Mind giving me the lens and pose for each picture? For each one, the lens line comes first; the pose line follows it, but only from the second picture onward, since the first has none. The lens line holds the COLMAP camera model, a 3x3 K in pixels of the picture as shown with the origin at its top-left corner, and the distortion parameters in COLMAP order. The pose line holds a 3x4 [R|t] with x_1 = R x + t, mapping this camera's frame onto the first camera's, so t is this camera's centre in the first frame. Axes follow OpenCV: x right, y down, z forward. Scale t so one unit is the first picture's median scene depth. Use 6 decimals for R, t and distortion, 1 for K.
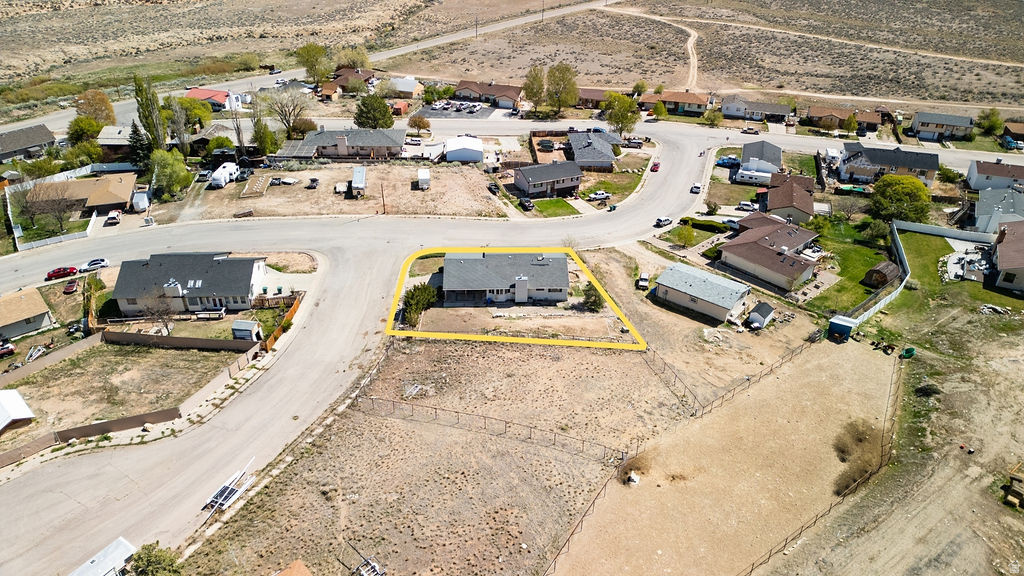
lens RADIAL K [[704.5, 0, 517.7], [0, 704.5, 285.7], [0, 0, 1]] dist [0.056379, -0.052828]
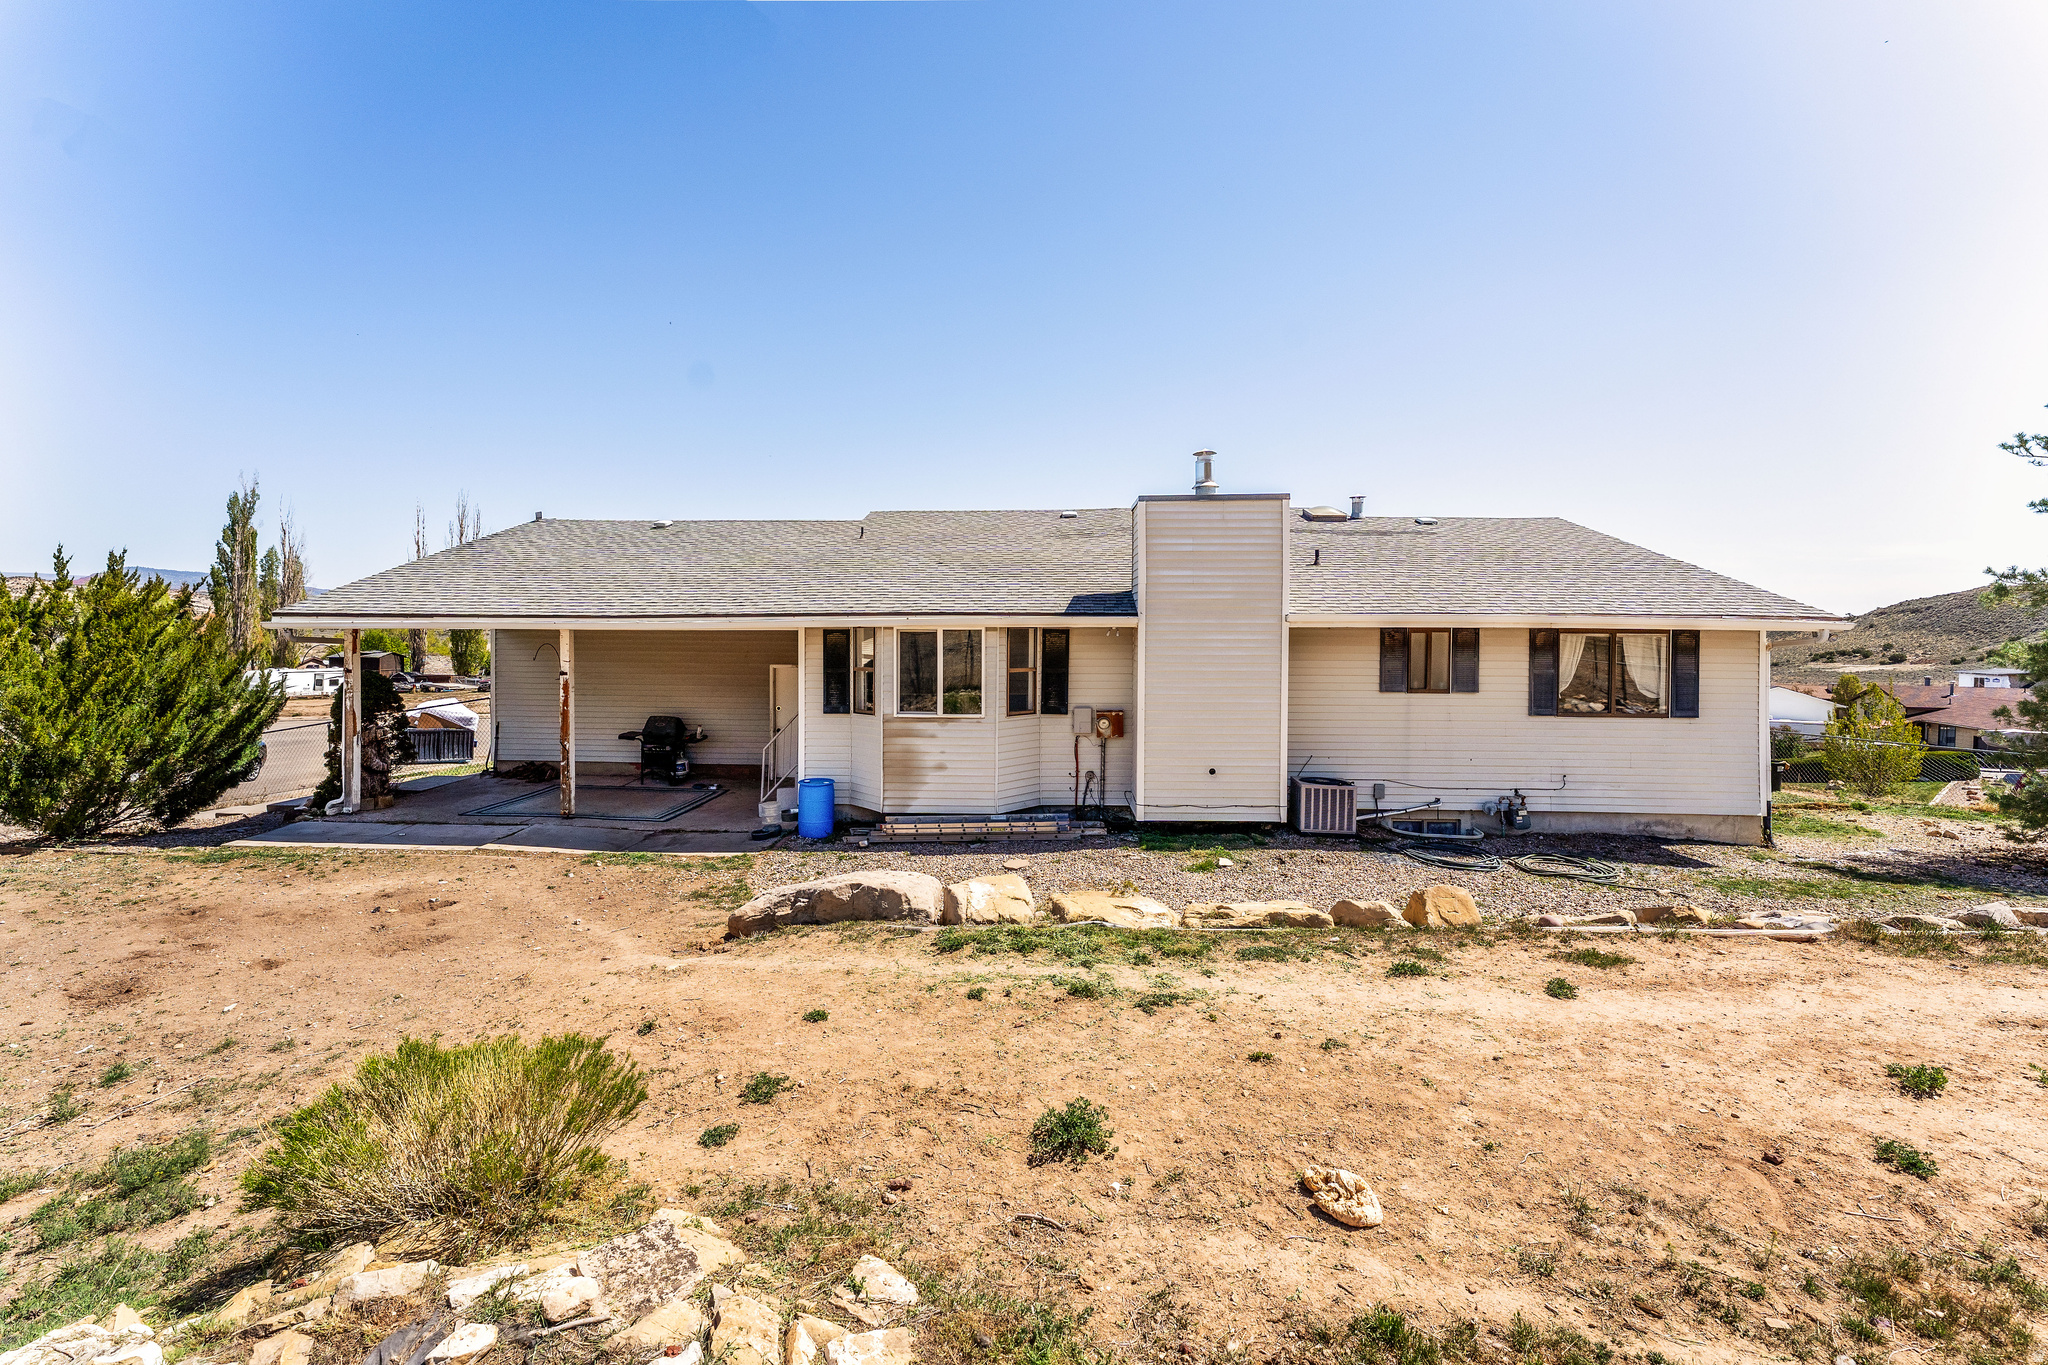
lens RADIAL K [[844.4, 0, 999.8], [0, 844.4, 642.5], [0, 0, 1]] dist [0.000849, 0.000058]
pose [[0.995200, -0.016303, -0.096491, -0.006971], [-0.036686, 0.851956, -0.522326, 0.042370], [0.090721, 0.523359, 0.847269, 0.687090]]
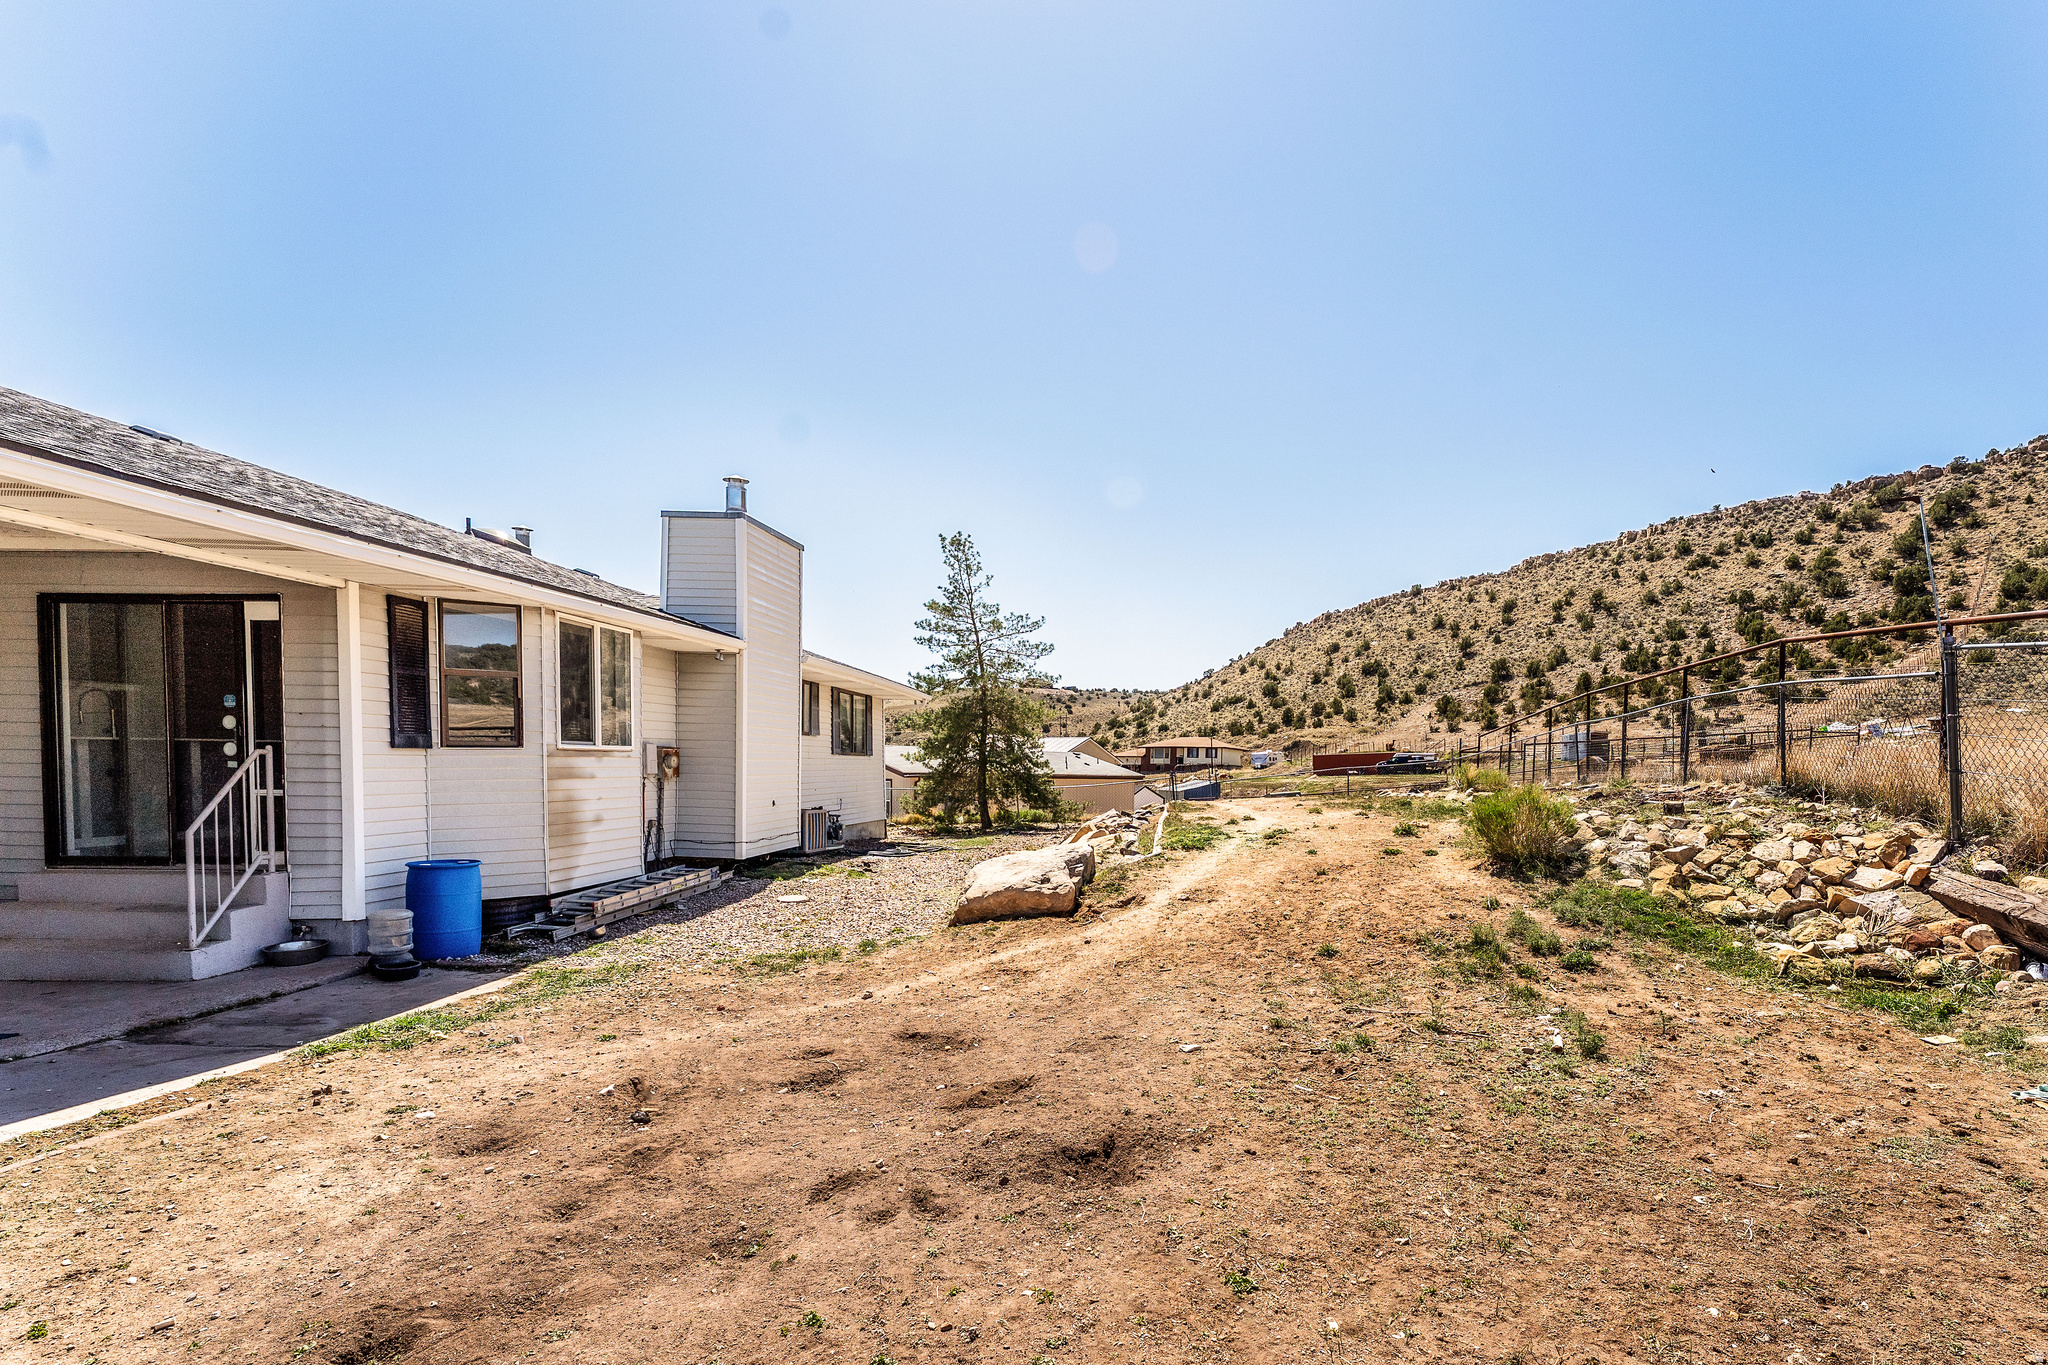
lens RADIAL K [[977.2, 0, 1151.0], [0, 977.2, 814.2], [0, 0, 1]] dist [0.004621, 0.000210]
pose [[0.076510, -0.069670, 0.994632, -0.077521], [0.520063, 0.853898, 0.019807, 0.029789], [-0.850694, 0.515755, 0.101565, 0.719045]]
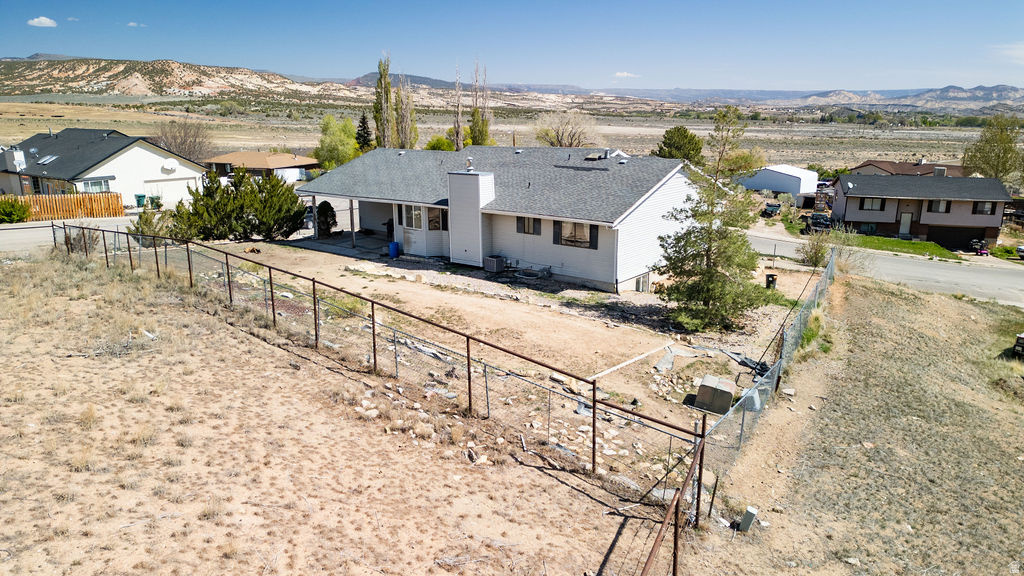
lens RADIAL K [[729.8, 0, 512.0], [0, 729.8, 288.0], [0, 0, 1]] dist [0.004112, 0.000291]
pose [[0.763153, 0.139111, -0.631067, 0.154773], [-0.328502, 0.924476, -0.193470, 0.062059], [0.556492, 0.354954, 0.751215, 0.600415]]
